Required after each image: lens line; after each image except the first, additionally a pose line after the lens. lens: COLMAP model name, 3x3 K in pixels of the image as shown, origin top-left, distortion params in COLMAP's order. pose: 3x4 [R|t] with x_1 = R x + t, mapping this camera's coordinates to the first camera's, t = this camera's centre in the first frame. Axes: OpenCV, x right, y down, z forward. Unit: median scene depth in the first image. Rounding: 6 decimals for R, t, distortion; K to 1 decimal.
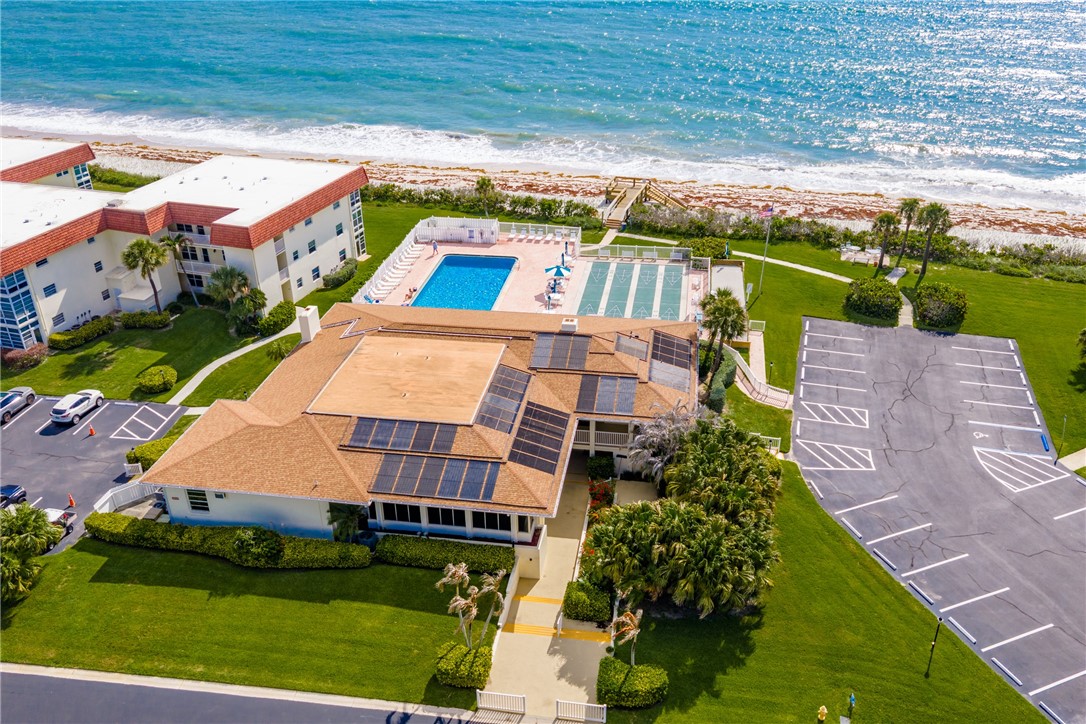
lens RADIAL K [[899.1, 0, 540.4], [0, 899.1, 359.5], [0, 0, 1]] dist [0.027212, -0.030227]
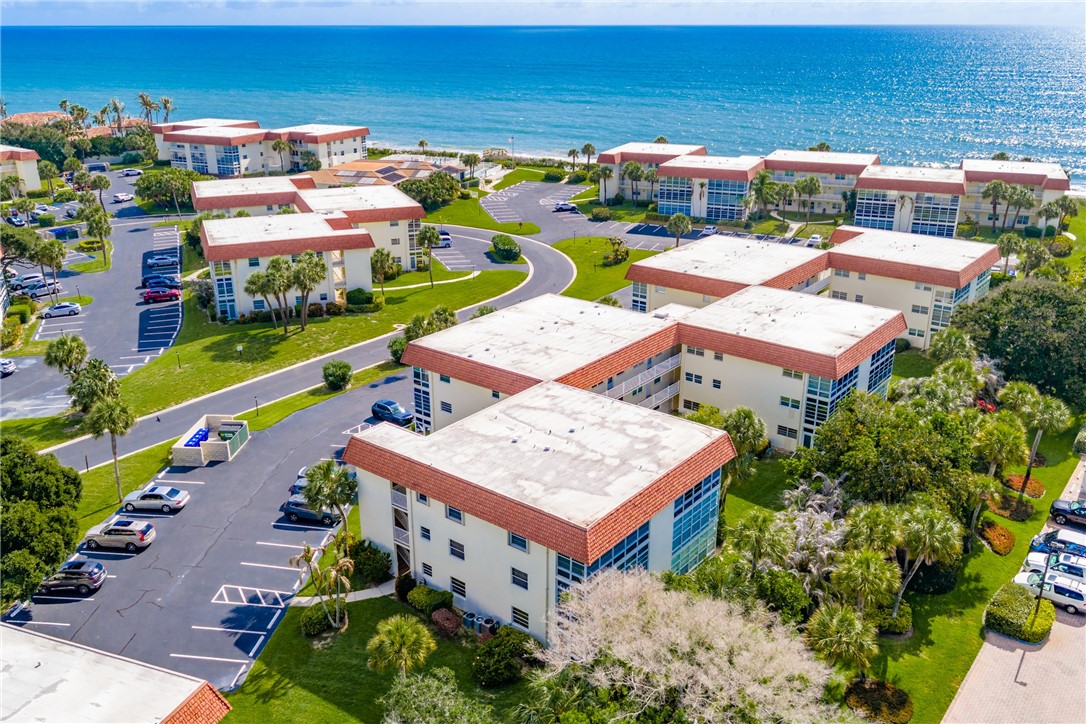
lens RADIAL K [[899.1, 0, 542.6], [0, 899.1, 362.4], [0, 0, 1]] dist [0.027212, -0.030227]
pose [[0.992938, 0.053180, -0.106043, 0.627381], [-0.064914, 0.991758, -0.110461, 0.728571], [0.099295, 0.116564, 0.988207, -1.430280]]
